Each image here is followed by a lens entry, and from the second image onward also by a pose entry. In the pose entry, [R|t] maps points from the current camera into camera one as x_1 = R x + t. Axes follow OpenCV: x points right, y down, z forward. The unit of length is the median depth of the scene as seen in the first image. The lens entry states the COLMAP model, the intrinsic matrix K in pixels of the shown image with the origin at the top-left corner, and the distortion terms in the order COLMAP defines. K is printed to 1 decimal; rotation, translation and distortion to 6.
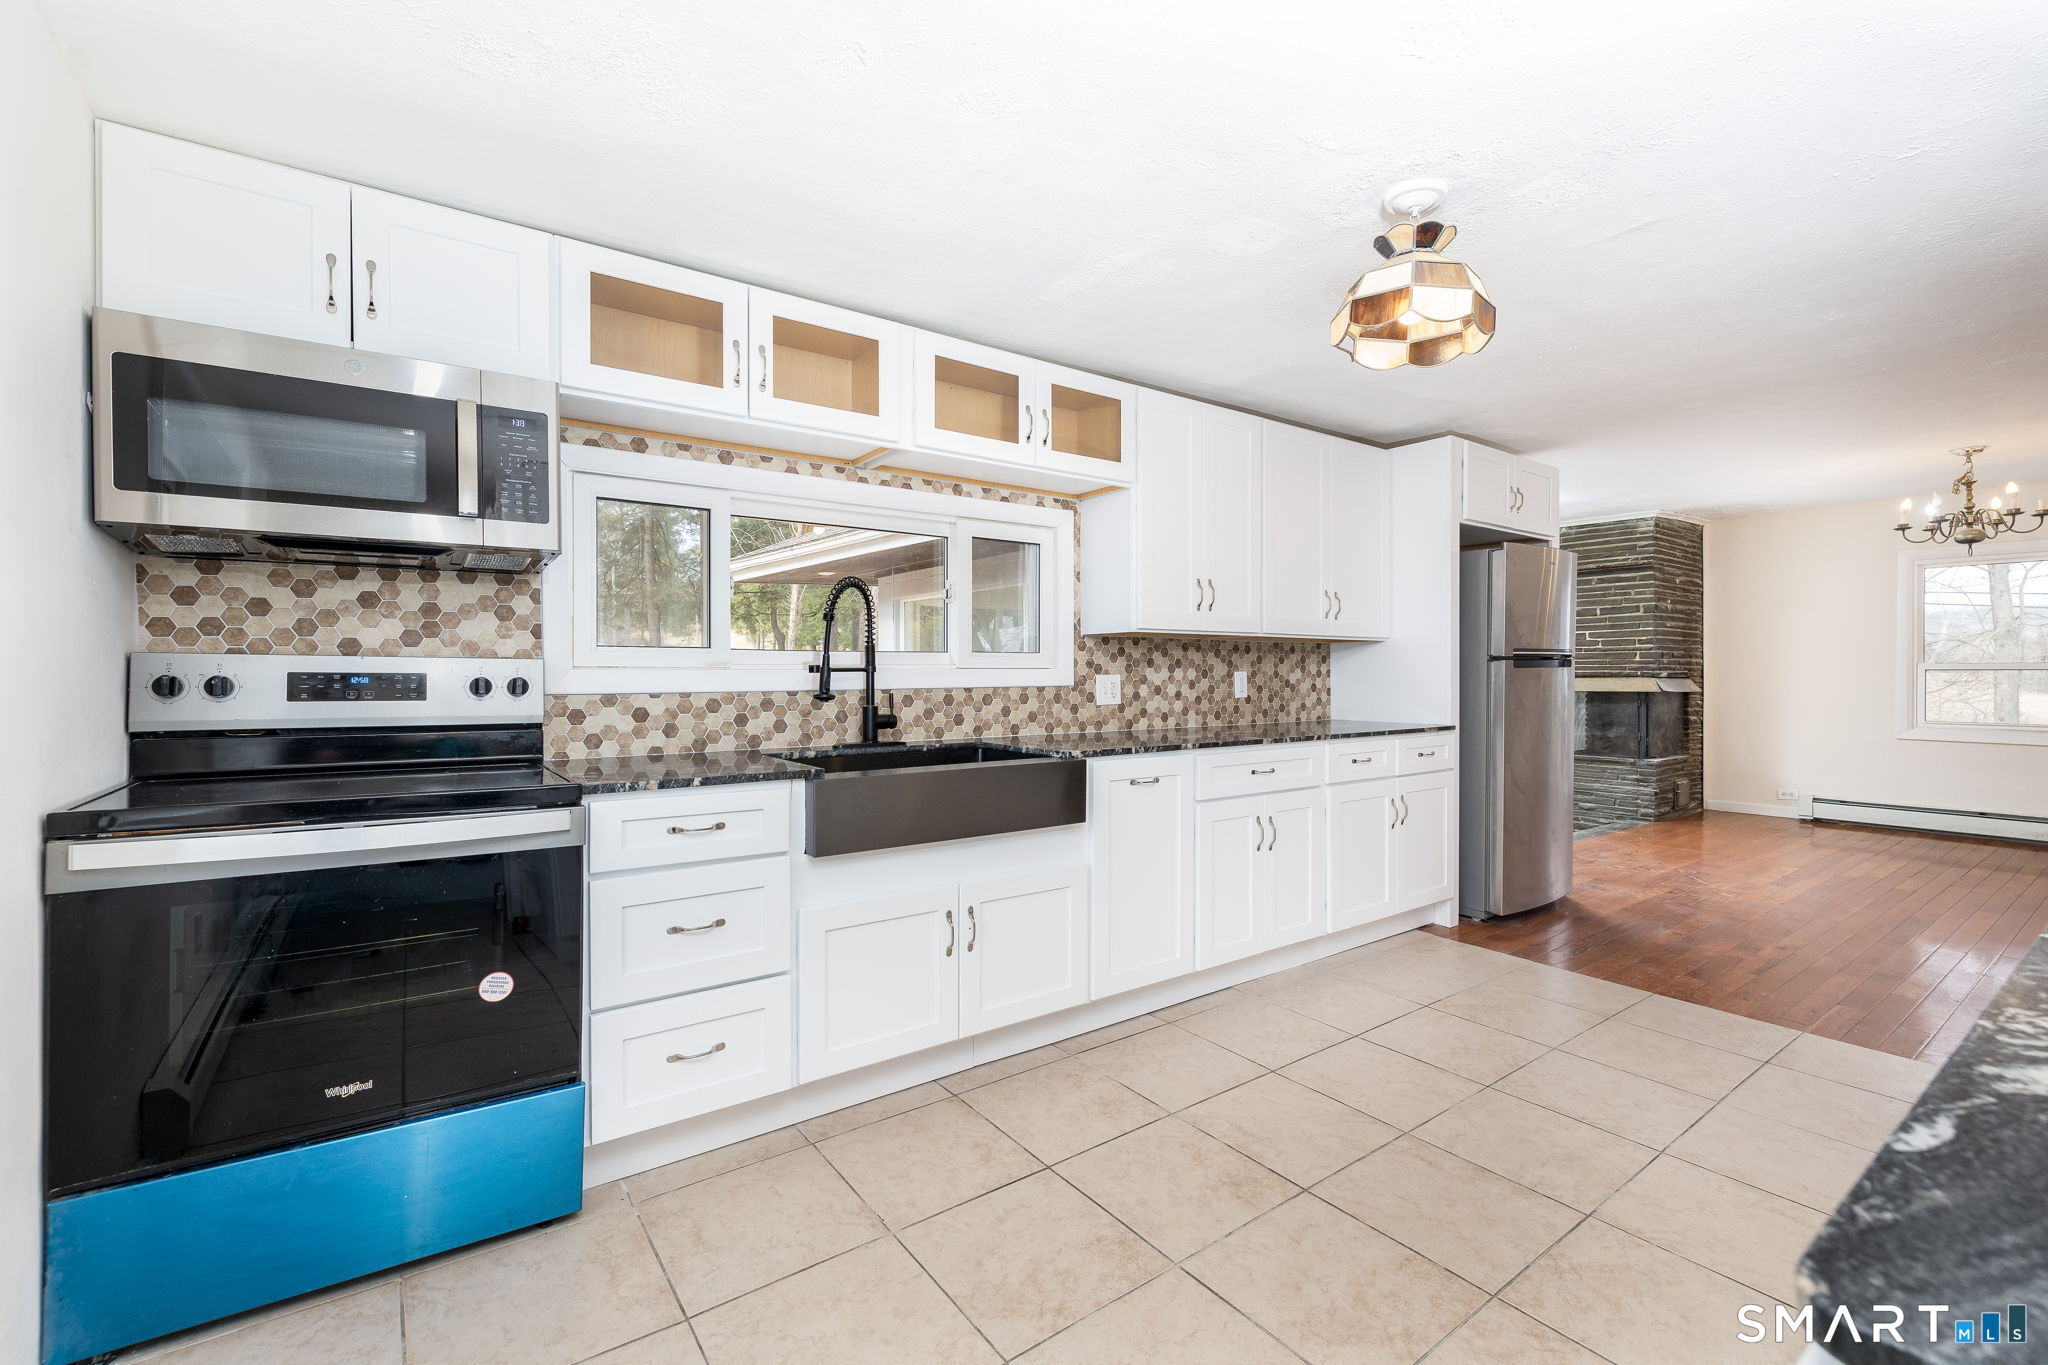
lens RADIAL K [[867.3, 0, 1008.1], [0, 867.3, 678.3], [0, 0, 1]] dist [0.004931, -0.000348]
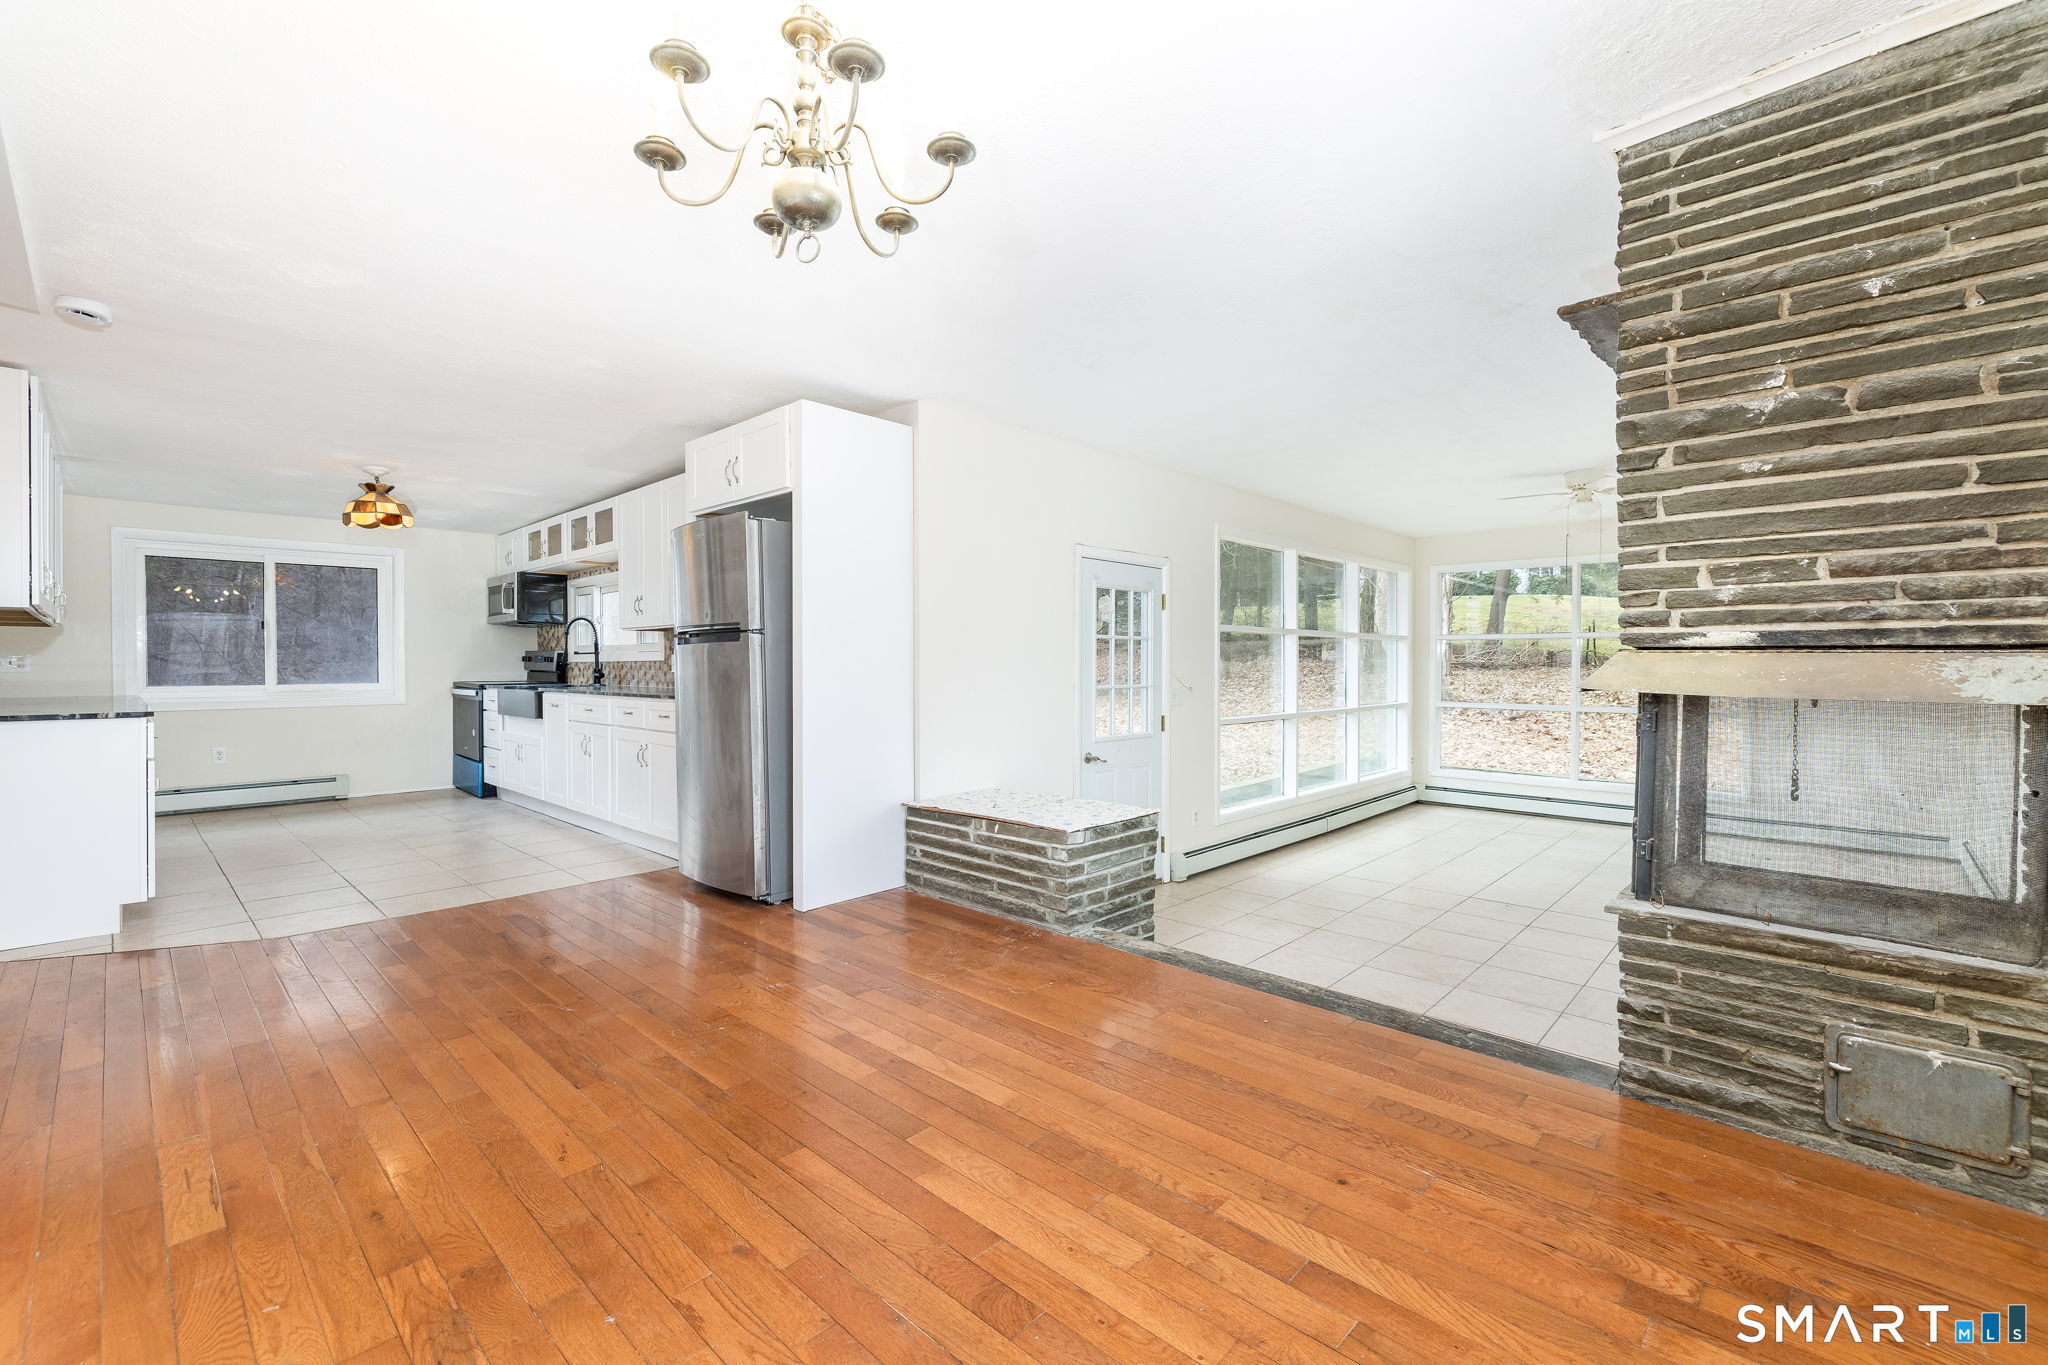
lens RADIAL K [[867.3, 0, 1023.2], [0, 867.3, 673.0], [0, 0, 1]] dist [0.004931, -0.000348]
pose [[0.190777, 0.013918, -0.981535, 1.988304], [-0.003063, 0.999903, 0.013584, 0.006873], [0.981629, 0.000415, 0.190801, 1.406919]]
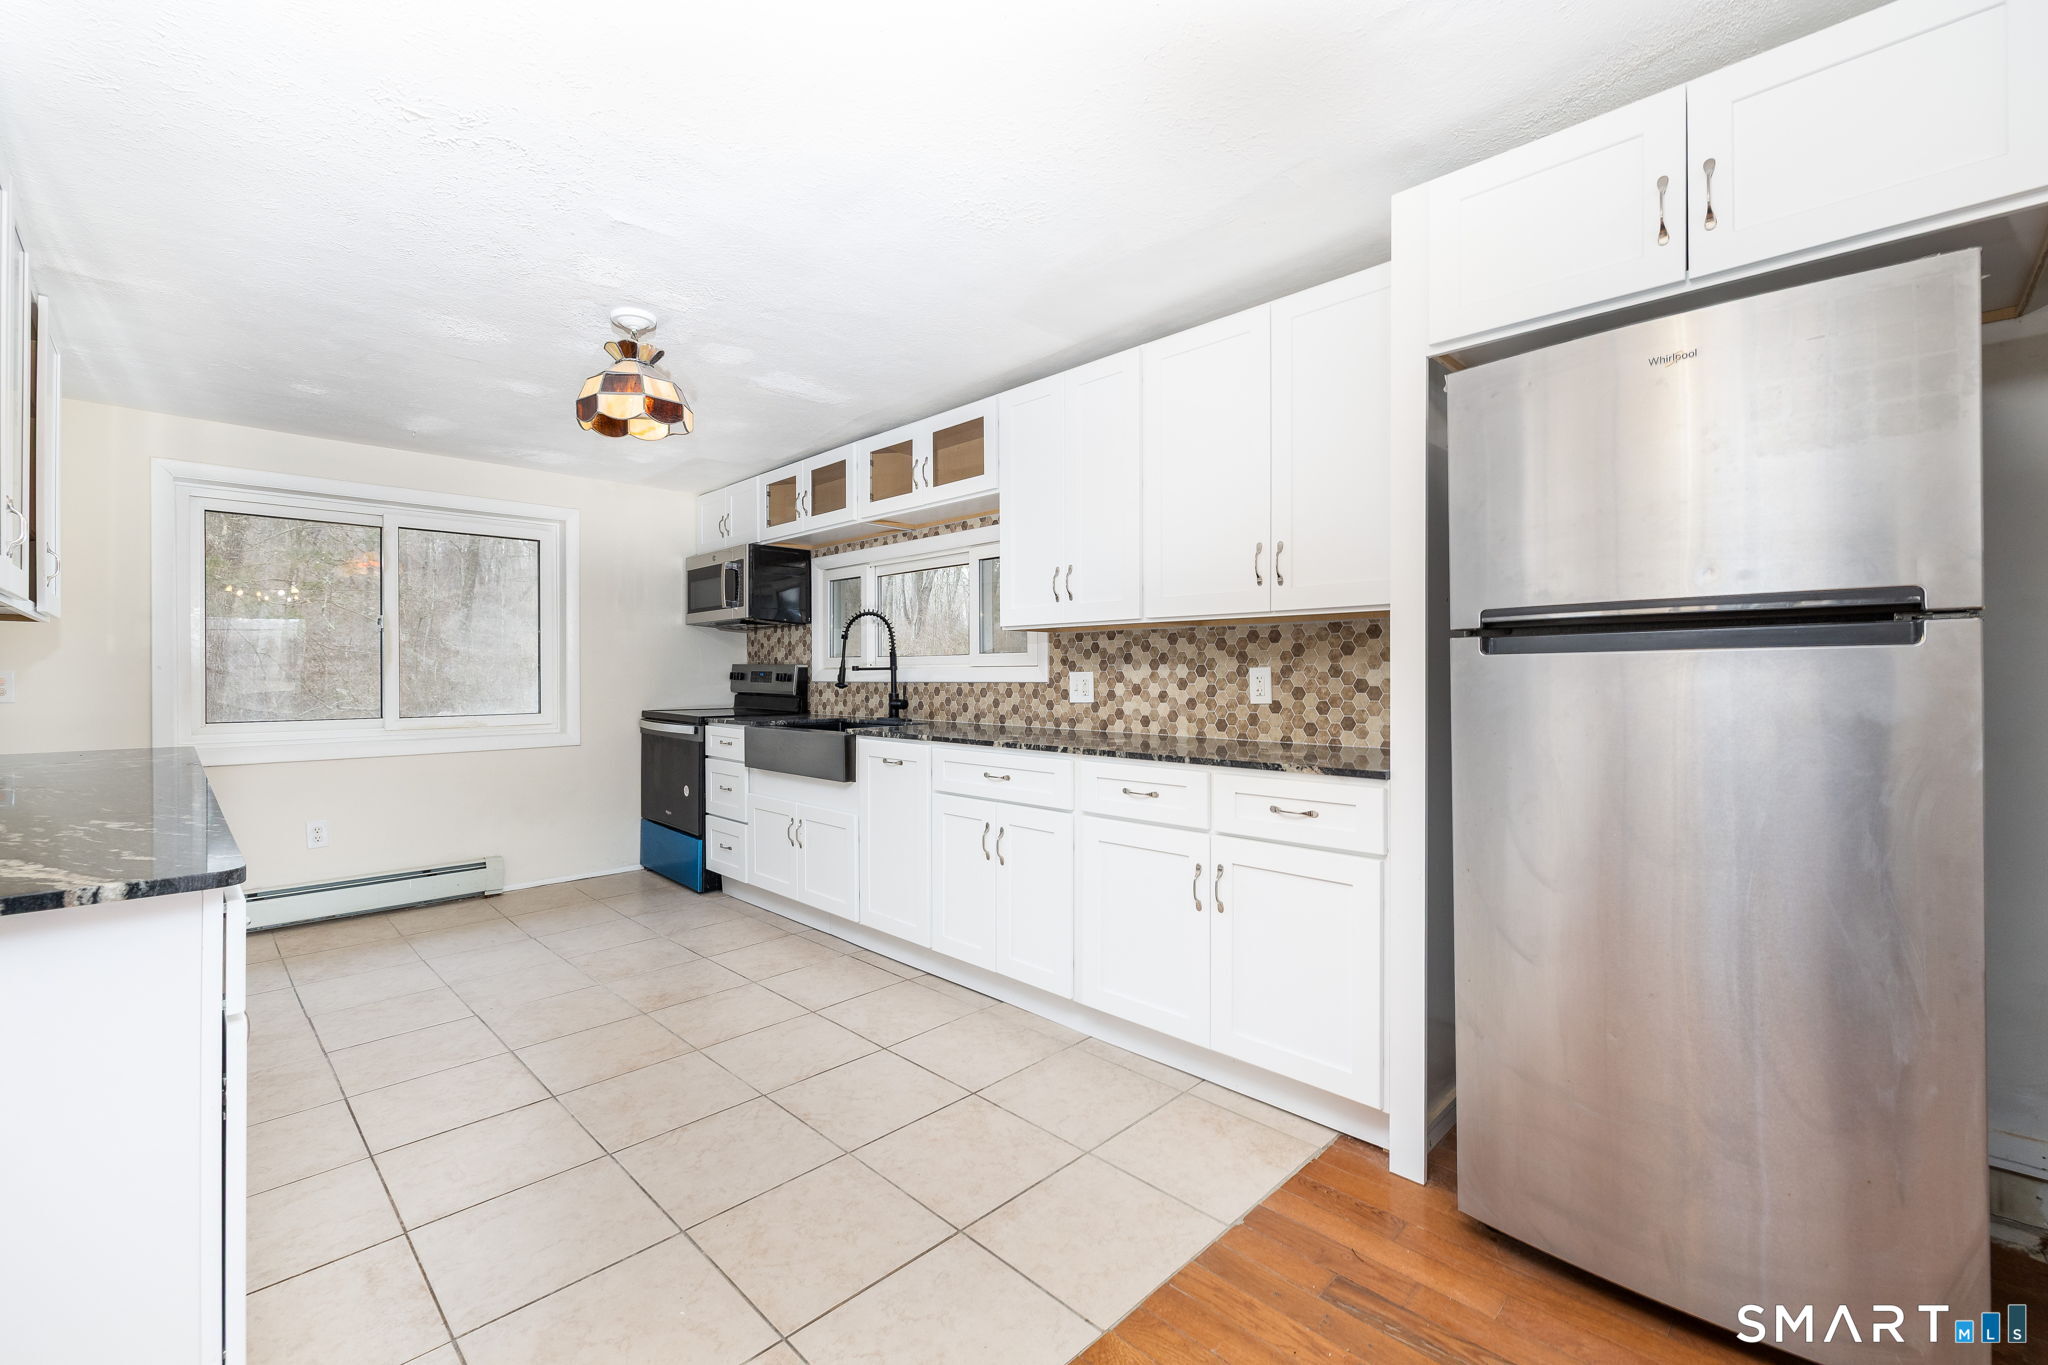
lens RADIAL K [[867.3, 0, 1010.4], [0, 867.3, 679.2], [0, 0, 1]] dist [0.004931, -0.000348]
pose [[0.158693, 0.008985, -0.987287, 1.118064], [-0.003231, 0.999958, 0.008581, -0.004224], [0.987323, 0.001829, 0.158716, 0.804315]]
